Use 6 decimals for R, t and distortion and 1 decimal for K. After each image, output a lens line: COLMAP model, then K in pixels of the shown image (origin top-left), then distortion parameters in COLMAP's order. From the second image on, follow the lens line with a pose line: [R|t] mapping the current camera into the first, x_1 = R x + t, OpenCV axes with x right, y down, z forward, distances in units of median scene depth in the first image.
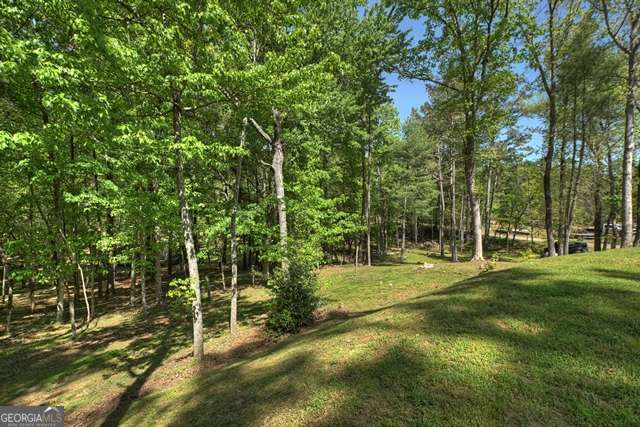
lens RADIAL K [[273.4, 0, 322.7], [0, 273.4, 214.3], [0, 0, 1]] dist [-0.016636, -0.000409]
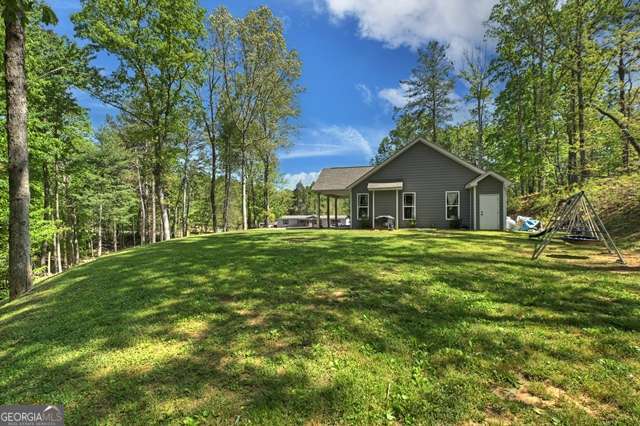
lens RADIAL K [[273.4, 0, 324.0], [0, 273.4, 216.2], [0, 0, 1]] dist [-0.016636, -0.000409]
pose [[0.552117, -0.018502, 0.833561, -0.071576], [0.030090, 0.999545, 0.002255, 0.001858], [-0.833223, 0.023837, 0.552423, -0.228820]]
